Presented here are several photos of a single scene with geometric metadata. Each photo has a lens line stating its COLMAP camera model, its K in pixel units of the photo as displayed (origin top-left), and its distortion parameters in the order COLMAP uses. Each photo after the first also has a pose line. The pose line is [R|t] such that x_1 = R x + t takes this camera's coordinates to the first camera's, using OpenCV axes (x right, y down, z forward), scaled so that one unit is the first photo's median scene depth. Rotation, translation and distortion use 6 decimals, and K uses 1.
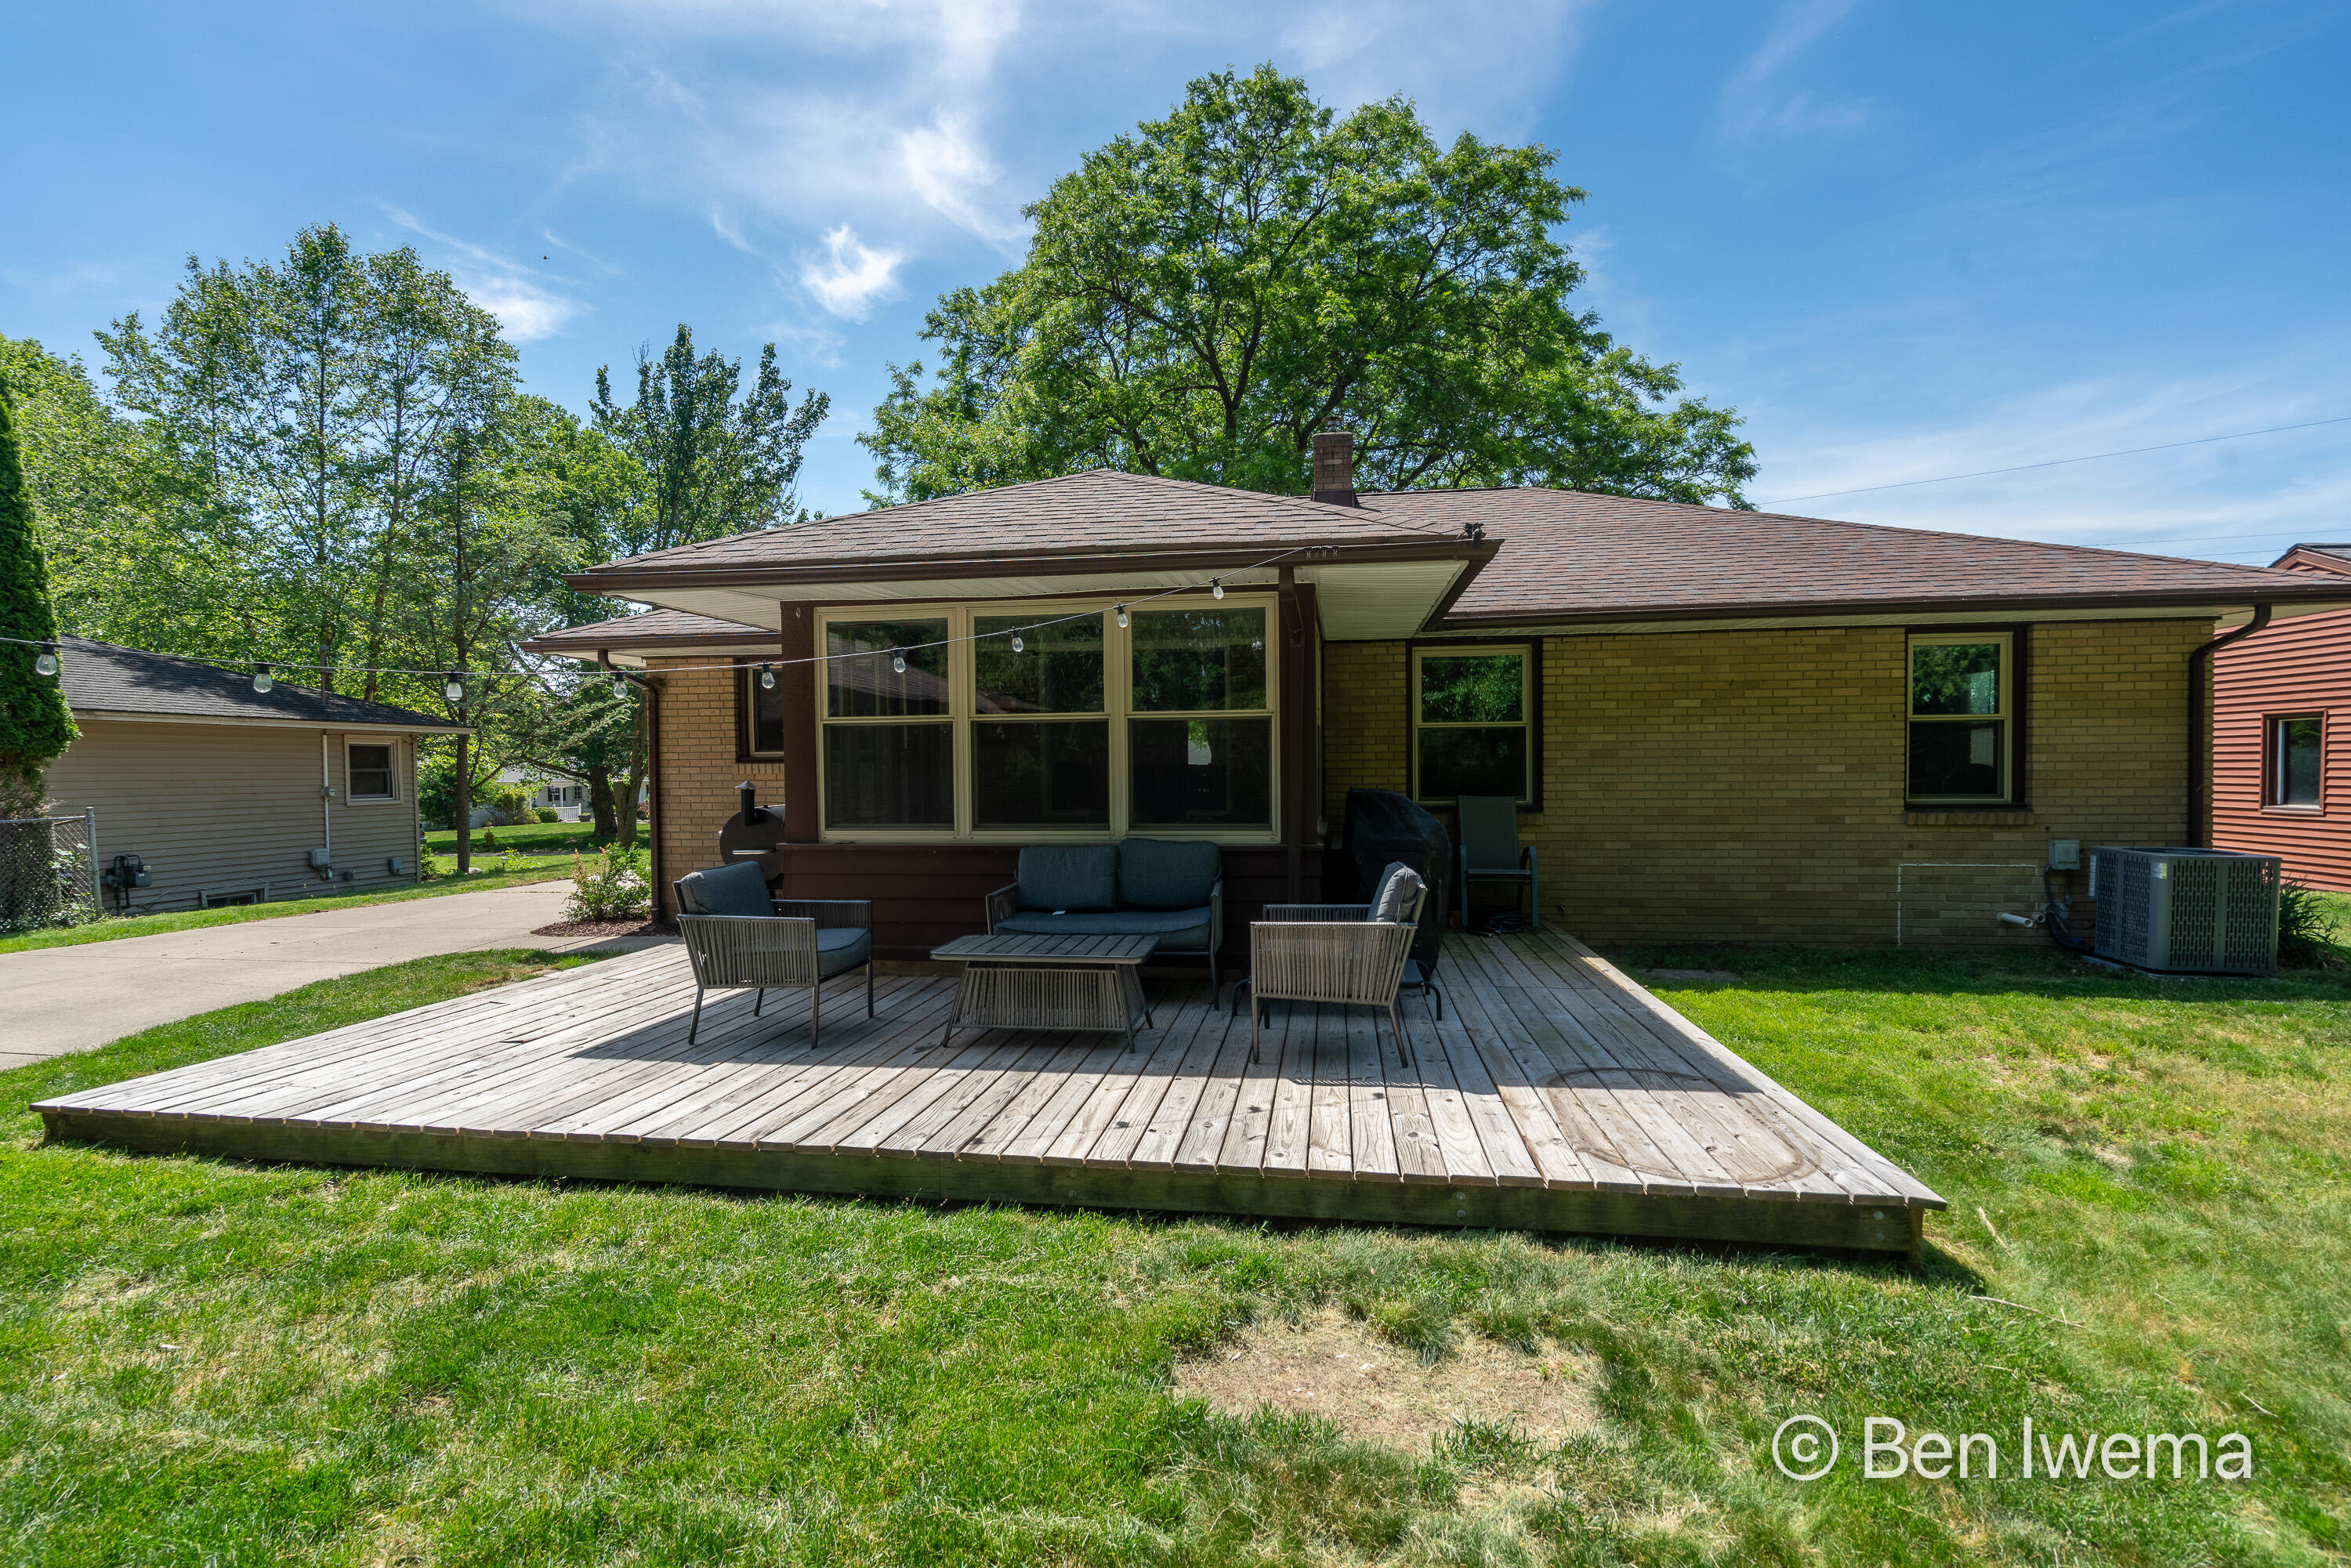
lens RADIAL K [[1072.4, 0, 1177.7], [0, 1072.4, 795.2], [0, 0, 1]] dist [-0.013130, 0.006824]
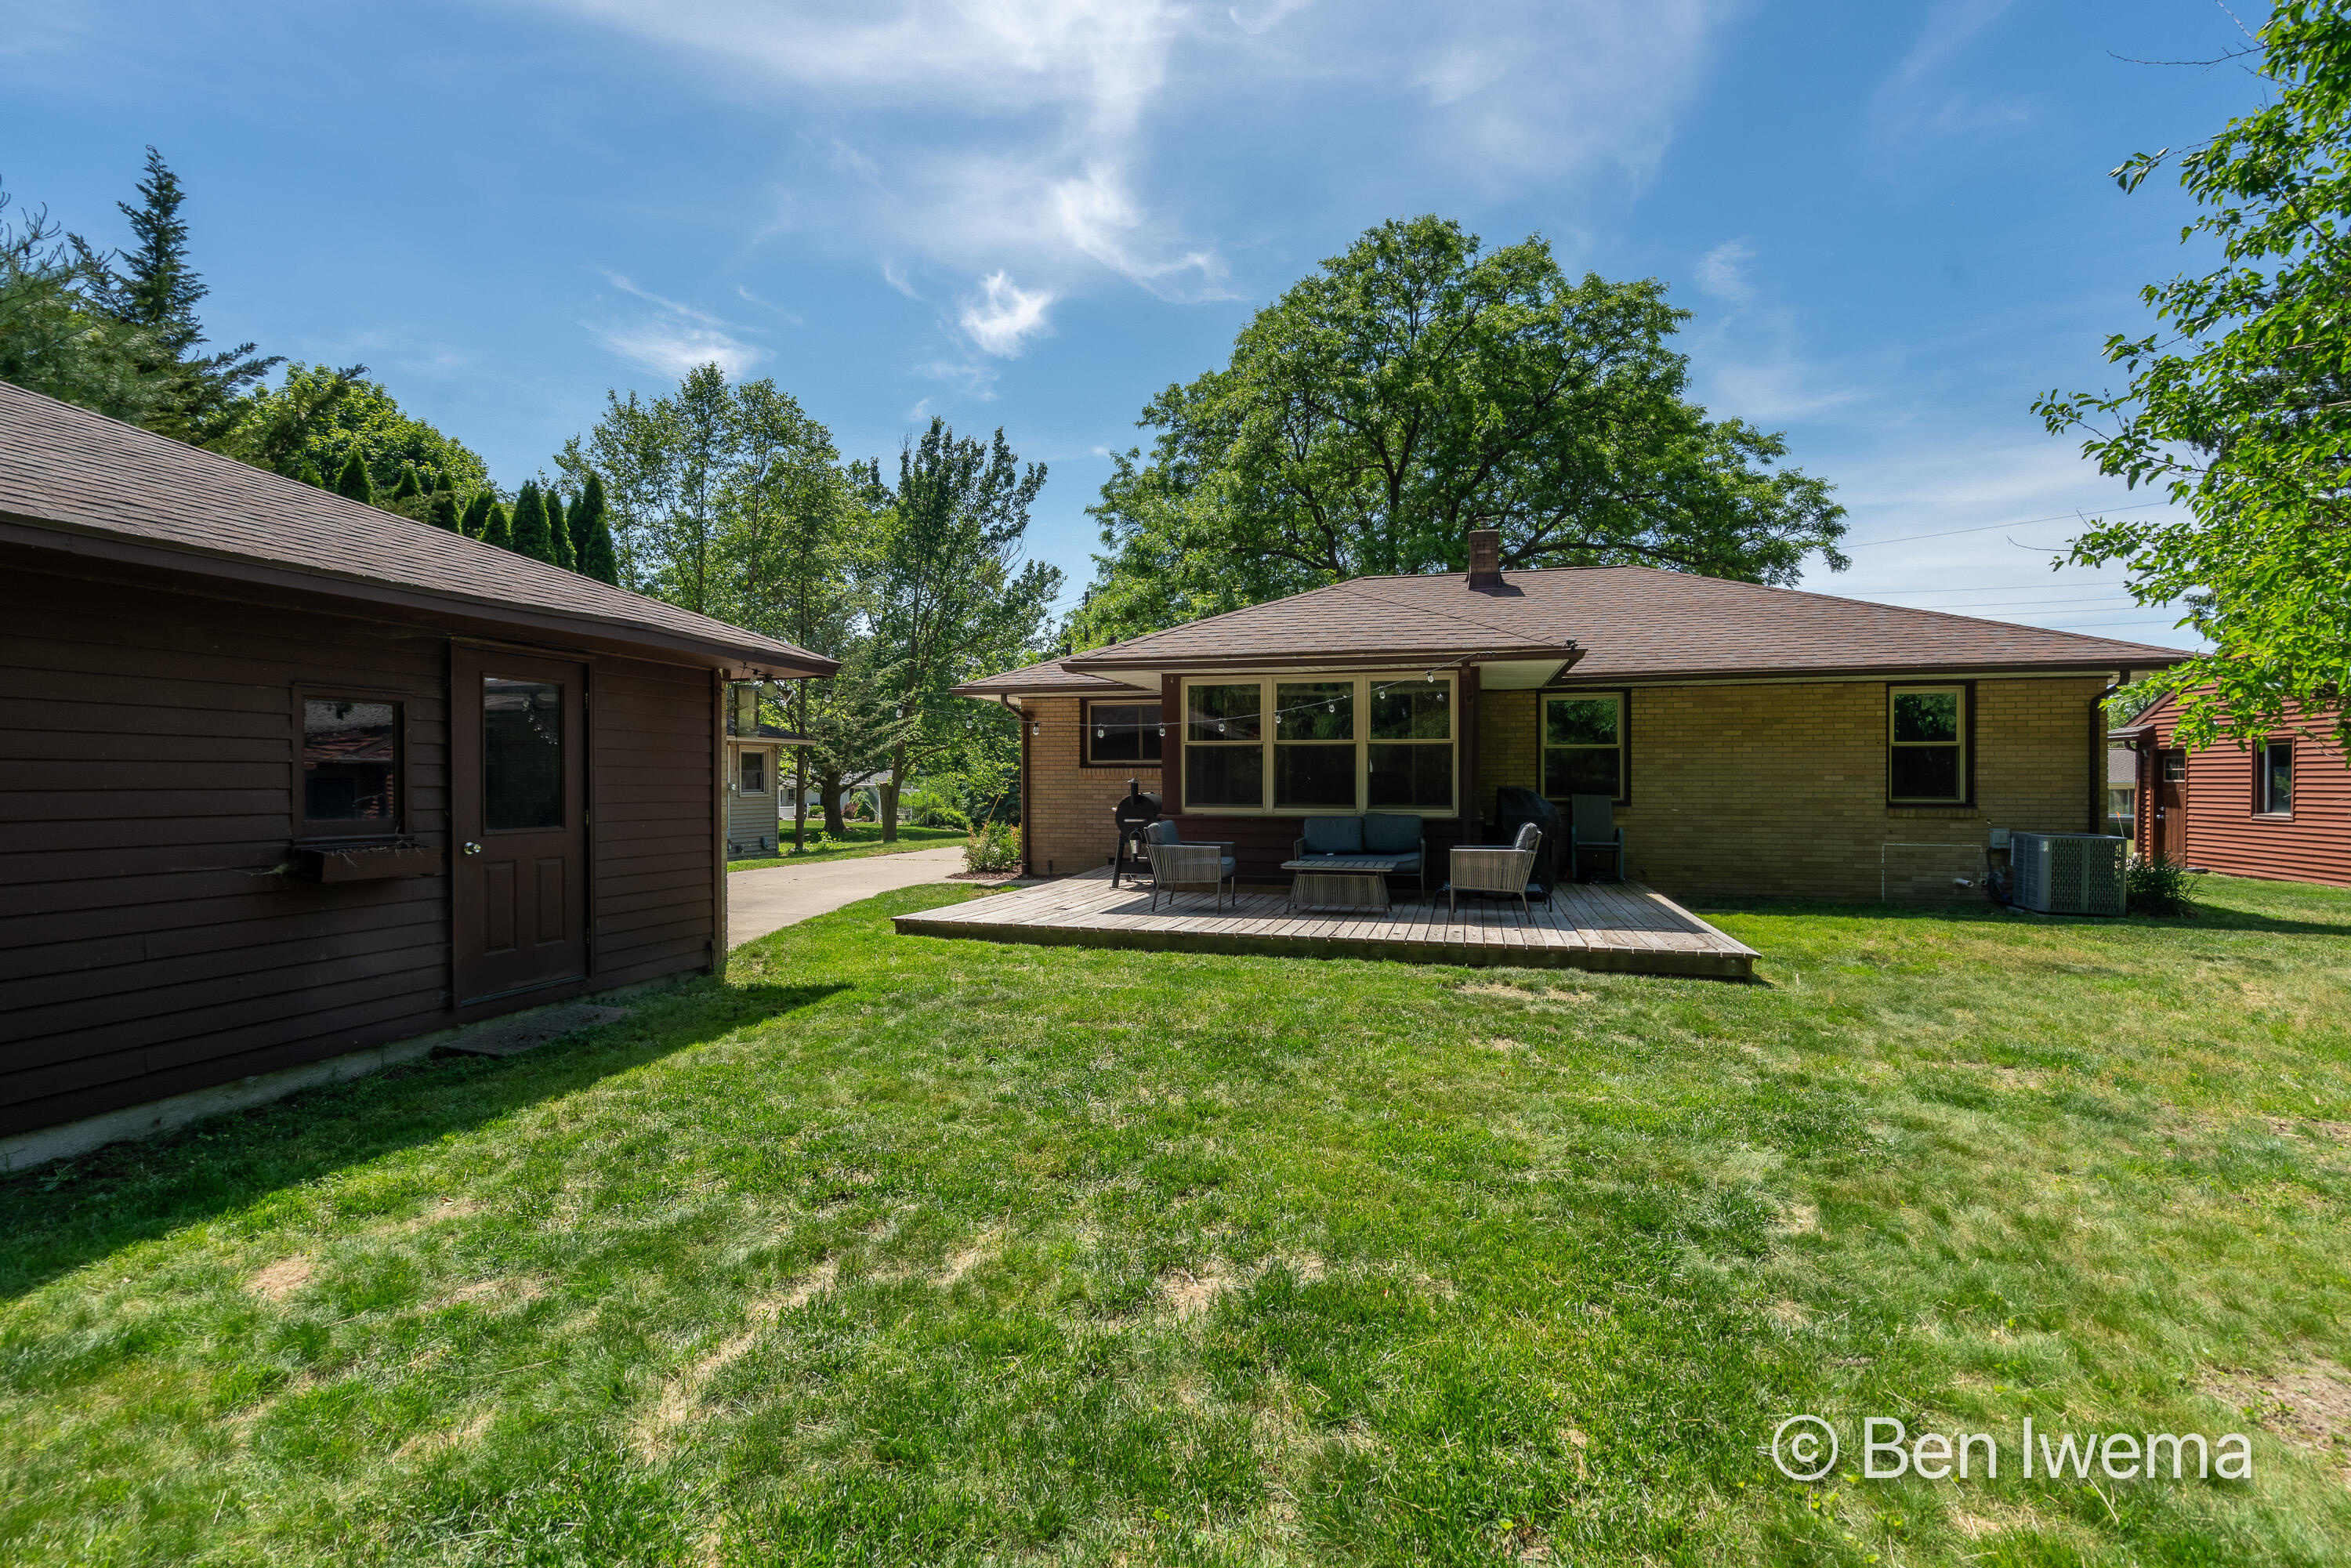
lens RADIAL K [[1072.4, 0, 1175.8], [0, 1072.4, 797.4], [0, 0, 1]] dist [-0.013130, 0.006824]
pose [[0.993058, 0.012014, -0.117014, -0.055811], [-0.013074, 0.999880, -0.008293, 0.012497], [0.116900, 0.009766, 0.993096, -0.271668]]
